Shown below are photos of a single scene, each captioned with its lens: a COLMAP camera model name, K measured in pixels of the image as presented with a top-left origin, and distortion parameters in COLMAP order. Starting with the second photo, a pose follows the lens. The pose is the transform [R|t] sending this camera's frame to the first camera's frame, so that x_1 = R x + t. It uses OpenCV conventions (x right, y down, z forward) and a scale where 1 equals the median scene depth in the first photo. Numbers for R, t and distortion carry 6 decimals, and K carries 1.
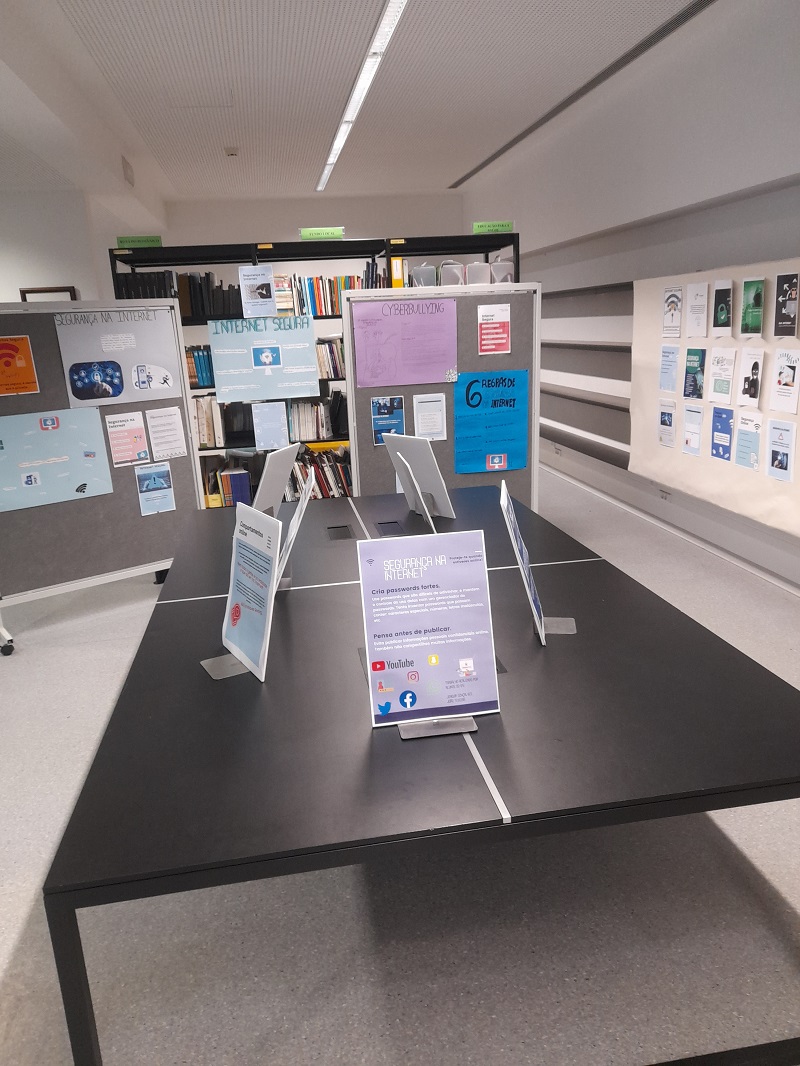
lens RADIAL K [[774.4, 0, 401.6], [0, 774.4, 533.8], [0, 0, 1]] dist [0.032344, -0.002252]
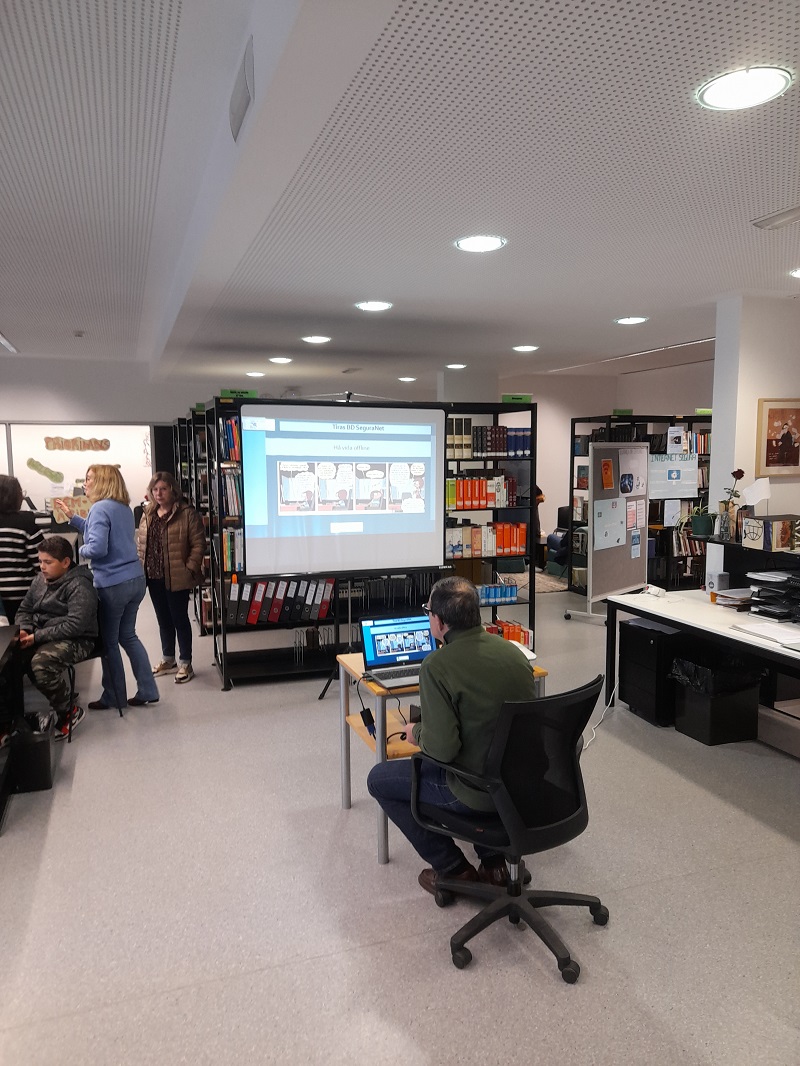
lens RADIAL K [[774.4, 0, 401.6], [0, 774.4, 532.5], [0, 0, 1]] dist [0.032344, -0.002252]
pose [[0.983744, 0.028153, 0.177357, -1.097321], [0.001466, 0.986343, -0.164698, 0.198373], [-0.179572, 0.162280, 0.970268, -0.611115]]
